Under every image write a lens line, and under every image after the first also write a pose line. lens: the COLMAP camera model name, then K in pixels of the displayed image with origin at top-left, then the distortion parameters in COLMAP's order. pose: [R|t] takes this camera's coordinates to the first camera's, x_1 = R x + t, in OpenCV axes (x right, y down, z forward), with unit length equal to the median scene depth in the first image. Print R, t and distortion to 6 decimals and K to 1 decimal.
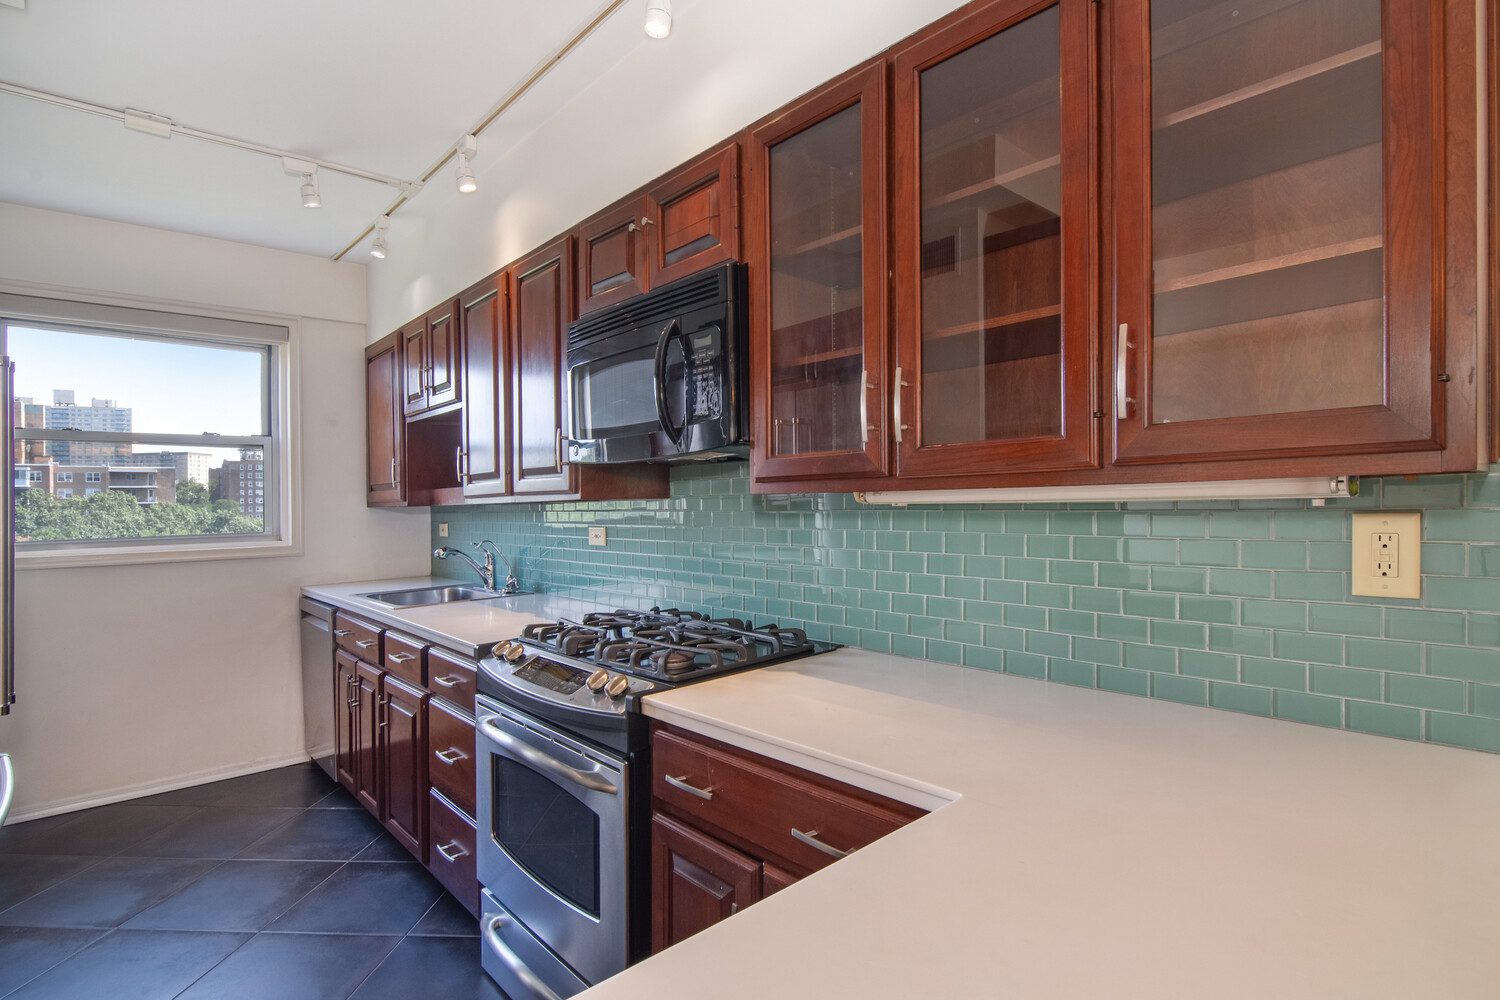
lens RADIAL K [[753.8, 0, 762.3], [0, 753.8, 513.7], [0, 0, 1]] dist [-0.015194, -0.000857]
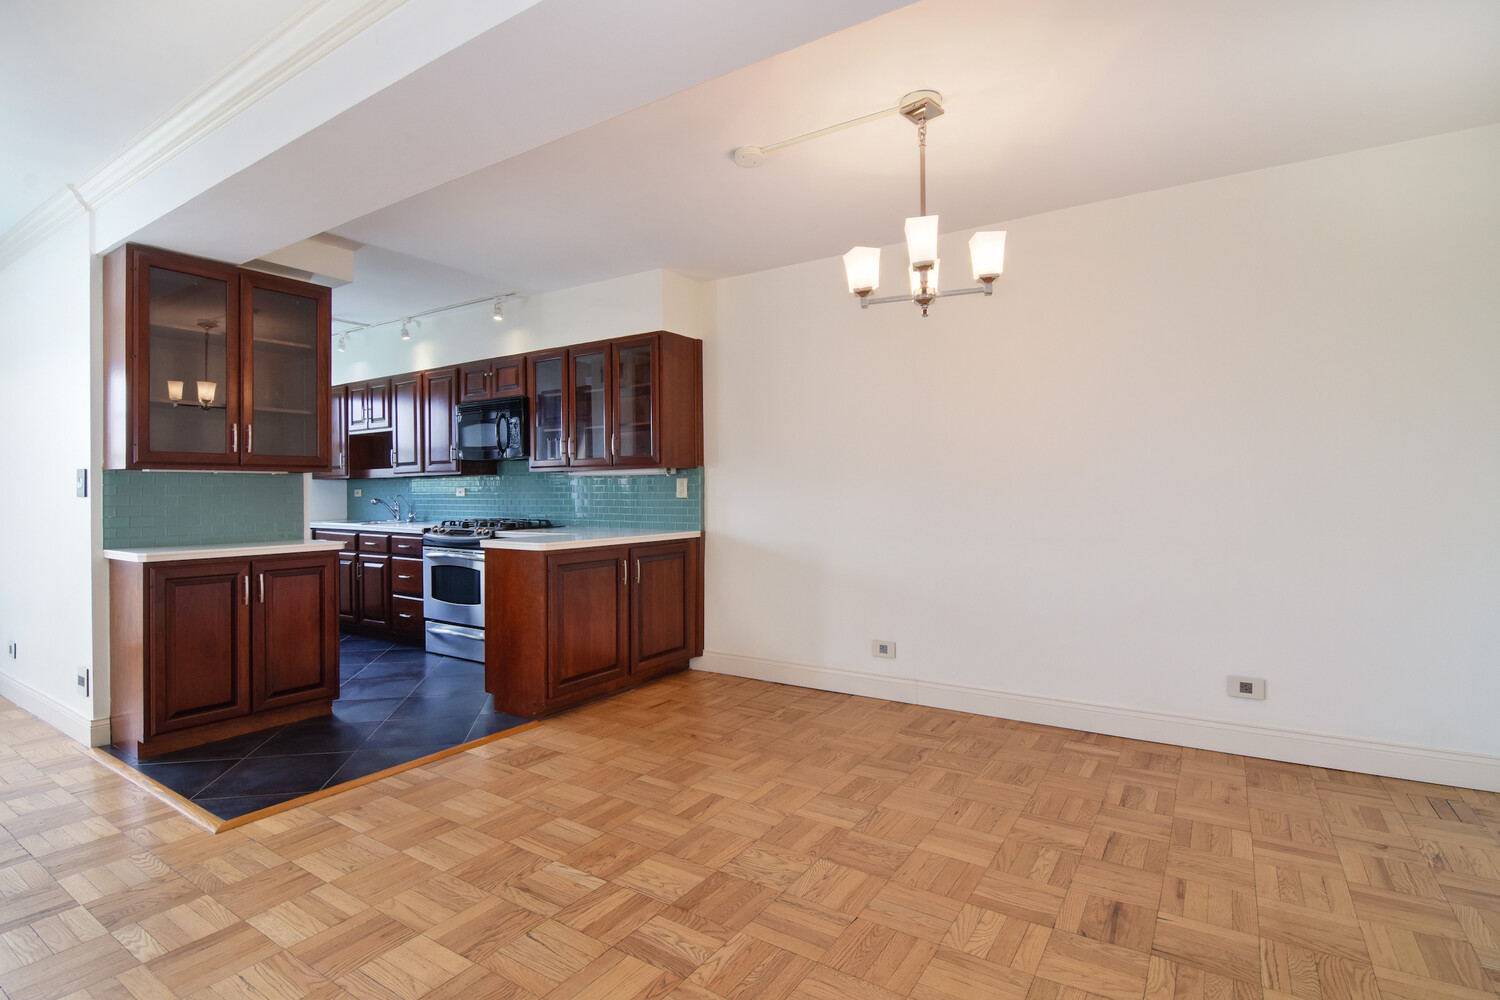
lens RADIAL K [[753.8, 0, 762.3], [0, 753.8, 513.7], [0, 0, 1]] dist [-0.015194, -0.000857]
pose [[0.970544, 0.004055, 0.240890, 0.098998], [-0.007338, 0.999892, 0.012734, 0.056440], [-0.240813, -0.014127, 0.970469, -1.275139]]
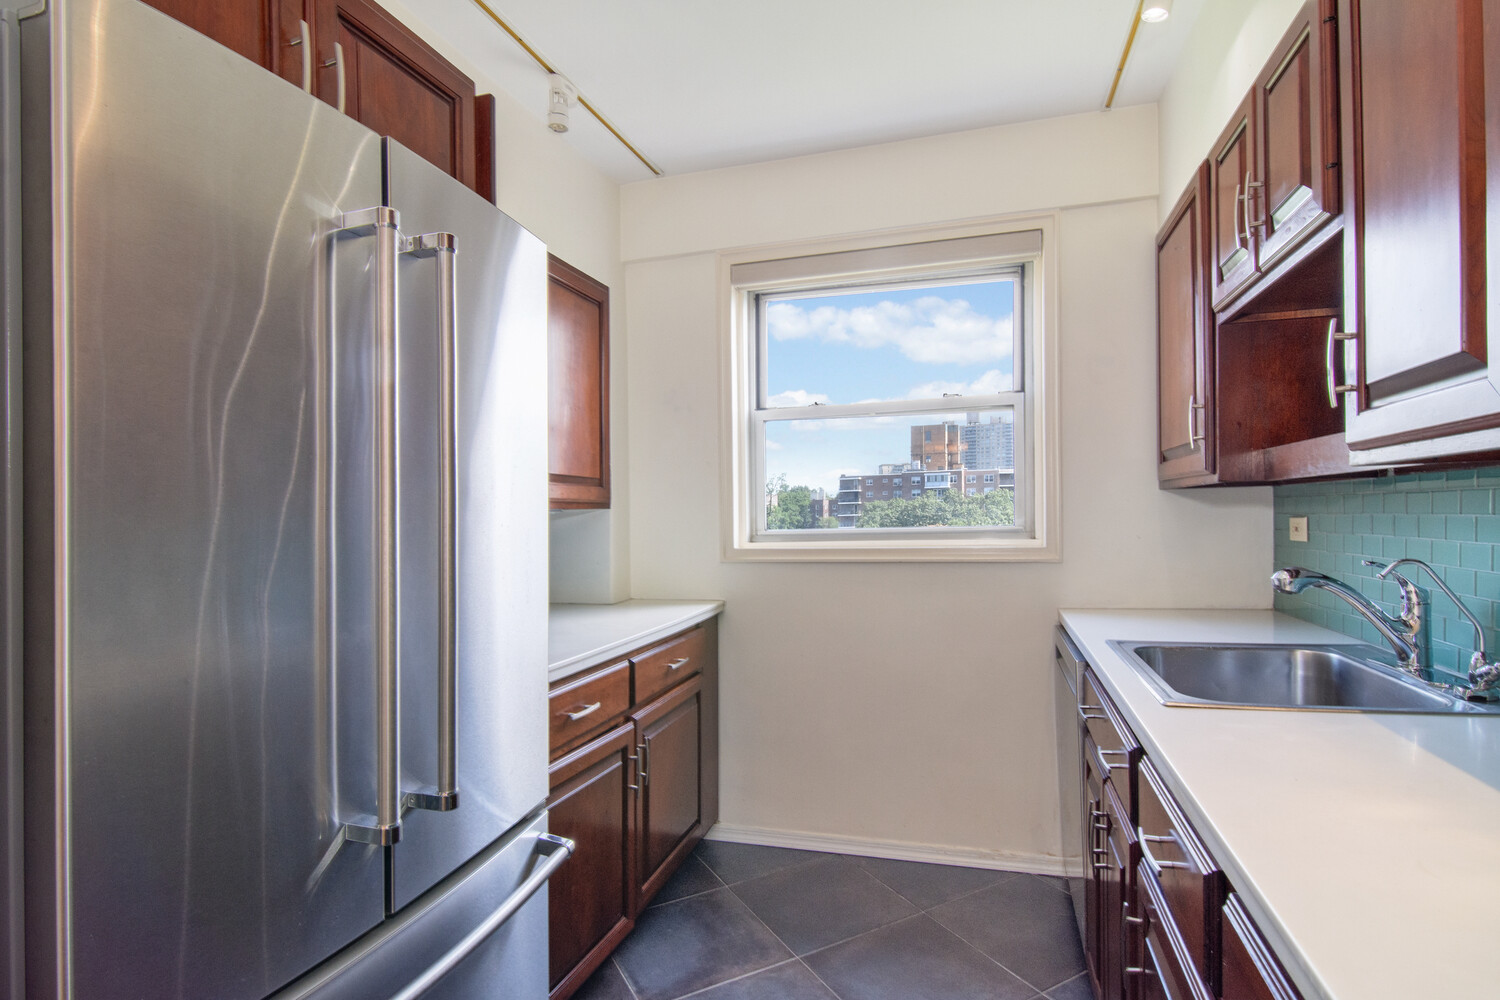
lens RADIAL K [[753.8, 0, 762.3], [0, 753.8, 513.7], [0, 0, 1]] dist [-0.015194, -0.000857]
pose [[0.512848, 0.006175, -0.858457, -0.214272], [0.000306, 0.999973, 0.007375, 0.008829], [0.858479, -0.004045, 0.512832, 0.527169]]
